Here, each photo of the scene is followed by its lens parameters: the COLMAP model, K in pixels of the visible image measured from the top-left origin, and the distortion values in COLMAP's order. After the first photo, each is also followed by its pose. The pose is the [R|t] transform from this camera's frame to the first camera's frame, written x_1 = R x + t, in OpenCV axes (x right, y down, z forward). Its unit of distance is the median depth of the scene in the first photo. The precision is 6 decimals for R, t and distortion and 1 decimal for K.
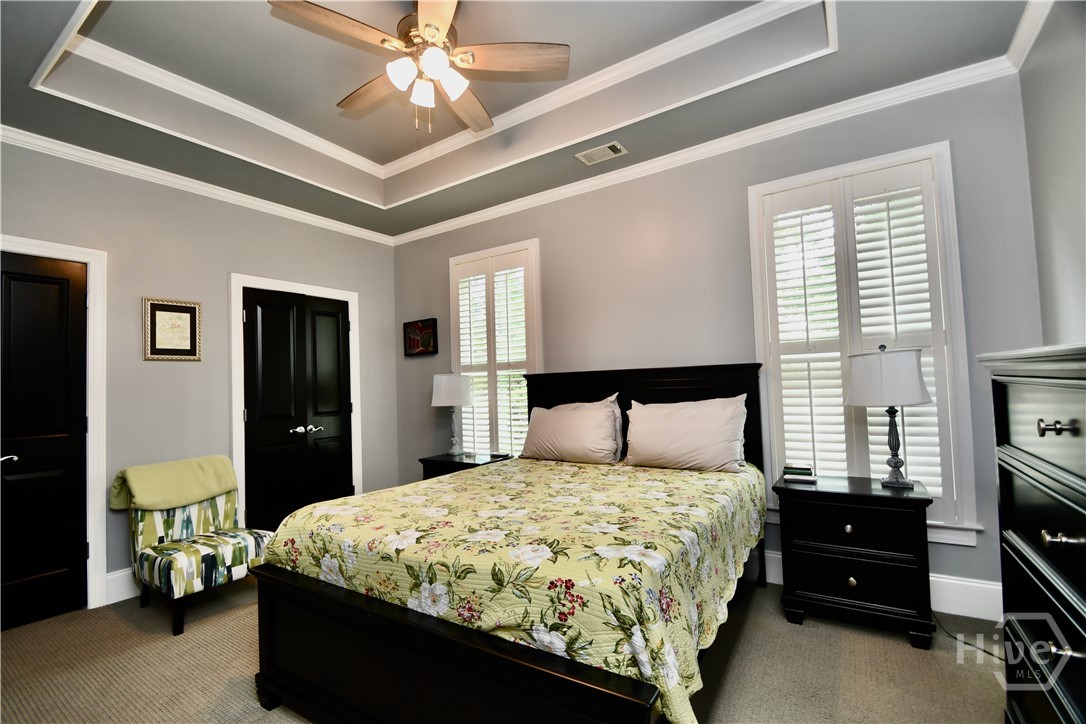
lens RADIAL K [[478.6, 0, 534.6], [0, 478.6, 363.7], [0, 0, 1]] dist [0.018410, -0.020020]
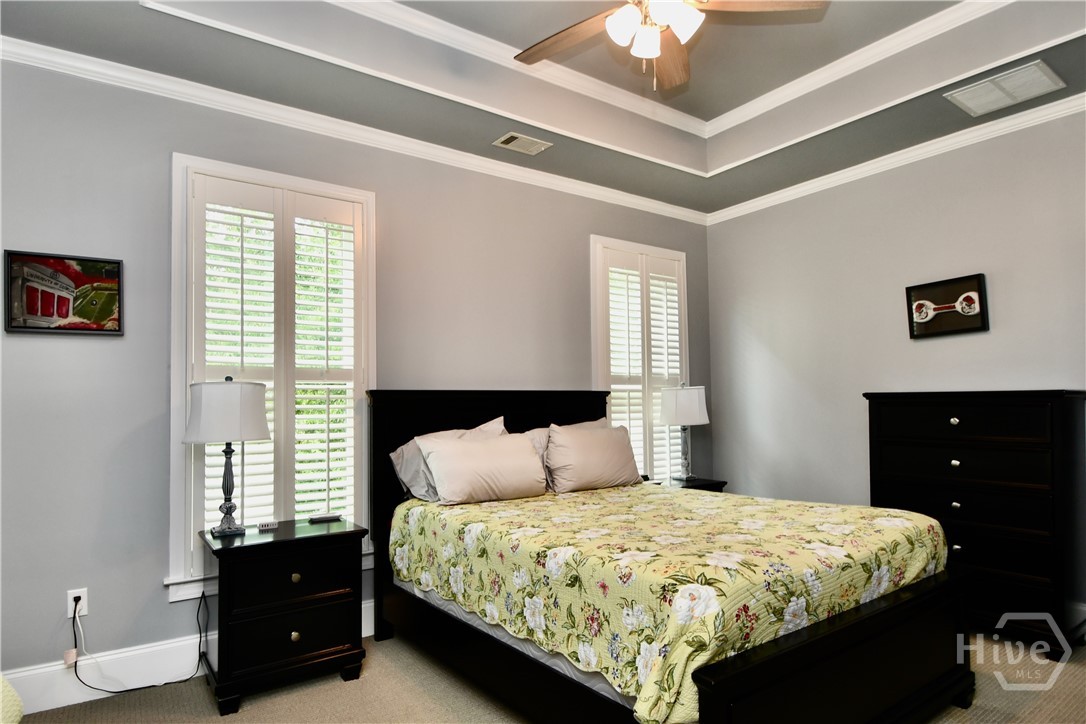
lens RADIAL K [[596.6, 0, 539.6], [0, 596.6, 384.4], [0, 0, 1]] dist [0.001797, 0.000366]
pose [[0.371715, 0.060012, 0.926405, -1.073107], [-0.041976, 0.997974, -0.047806, 0.068641], [-0.927397, -0.021117, 0.373481, 0.706782]]
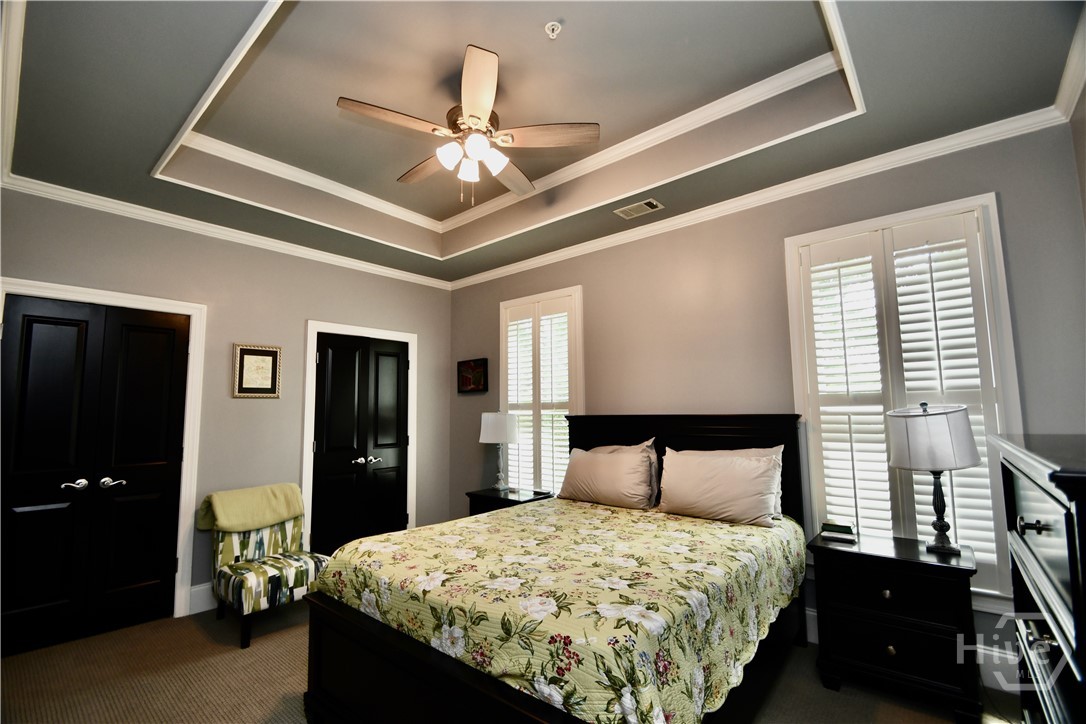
lens RADIAL K [[470.7, 0, 536.0], [0, 470.7, 364.0], [0, 0, 1]] dist [0.018795, -0.019909]
pose [[0.992045, 0.010452, -0.125448, 0.061887], [-0.017252, 0.998433, -0.053243, -0.049880], [0.124695, 0.054984, 0.990670, -0.045812]]
